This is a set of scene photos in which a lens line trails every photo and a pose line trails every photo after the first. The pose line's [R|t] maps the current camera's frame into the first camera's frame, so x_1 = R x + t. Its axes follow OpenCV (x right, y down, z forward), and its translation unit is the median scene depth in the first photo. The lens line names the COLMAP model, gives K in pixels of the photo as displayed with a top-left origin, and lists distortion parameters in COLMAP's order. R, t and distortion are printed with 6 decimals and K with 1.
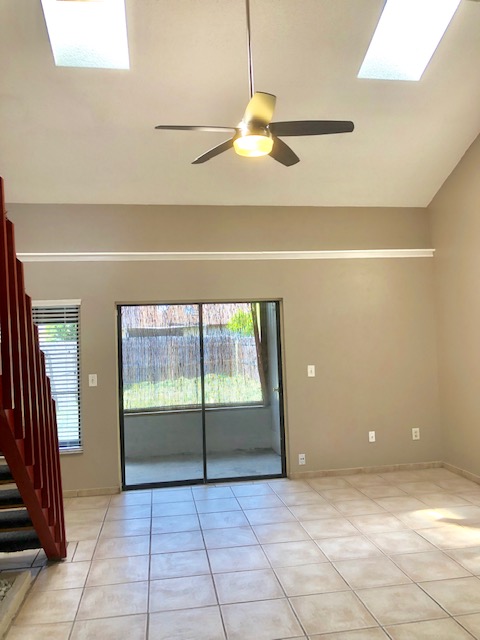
lens RADIAL K [[522.2, 0, 240.0], [0, 522.2, 320.0], [0, 0, 1]] dist [-0.006431, -0.001859]
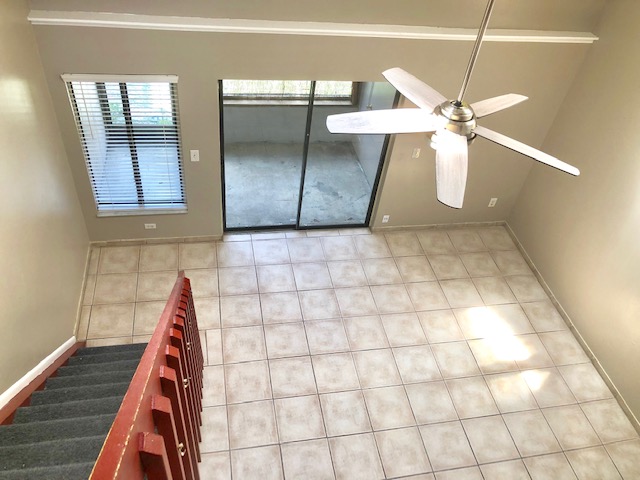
lens RADIAL K [[514.0, 0, 320.0], [0, 514.0, 240.0], [0, 0, 1]] dist [0.063775, -0.103904]
pose [[0.989125, 0.078408, 0.124434, -0.185267], [-0.144044, 0.687374, 0.711877, -0.560308], [-0.029716, -0.722059, 0.691193, 0.260727]]
